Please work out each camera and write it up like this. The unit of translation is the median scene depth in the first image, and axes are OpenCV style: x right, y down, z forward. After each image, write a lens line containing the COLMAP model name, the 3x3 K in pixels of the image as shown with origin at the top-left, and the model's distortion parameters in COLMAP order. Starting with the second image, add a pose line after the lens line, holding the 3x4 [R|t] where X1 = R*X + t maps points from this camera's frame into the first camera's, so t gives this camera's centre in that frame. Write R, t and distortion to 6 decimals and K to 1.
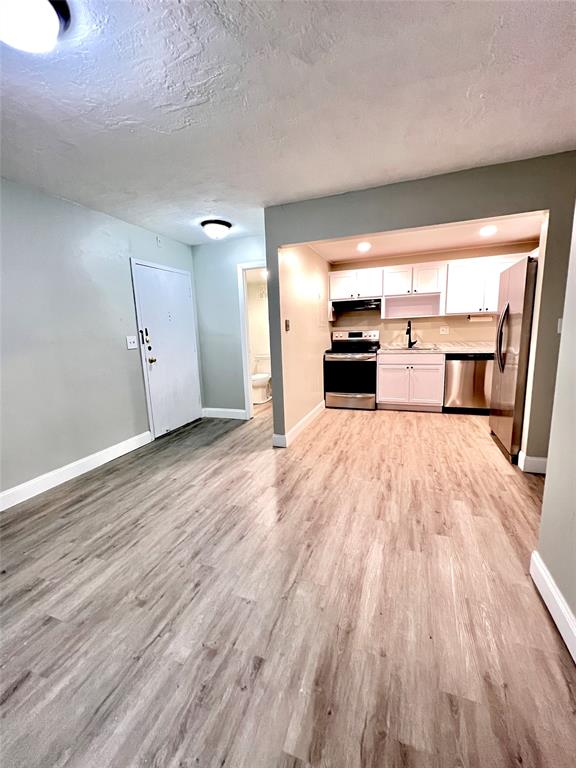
lens RADIAL K [[313.9, 0, 288.0], [0, 313.9, 384.0], [0, 0, 1]] dist [0.000102, -0.000002]
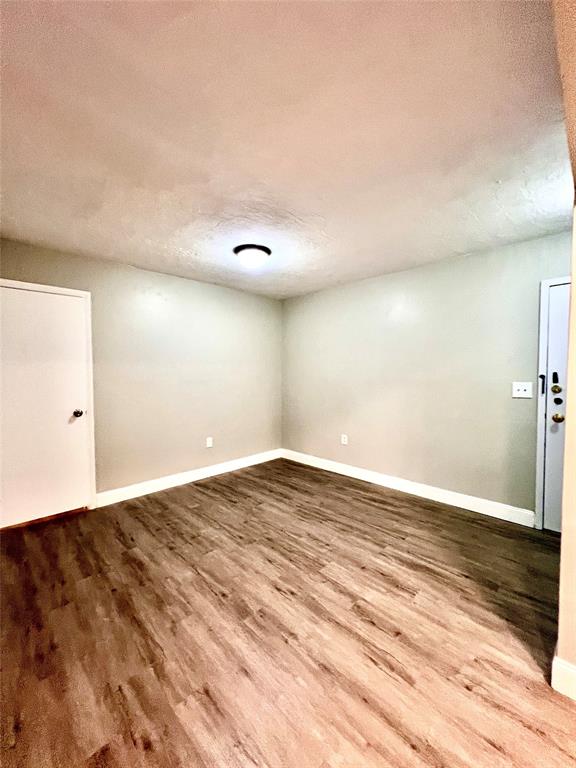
lens RADIAL K [[304.6, 0, 288.0], [0, 304.6, 384.0], [0, 0, 1]] dist [0.000700, 0.000151]
pose [[-0.409525, 0.075370, -0.909180, 0.639446], [-0.141167, 0.979343, 0.144772, -0.254178], [0.901311, 0.187634, -0.390426, 1.112548]]
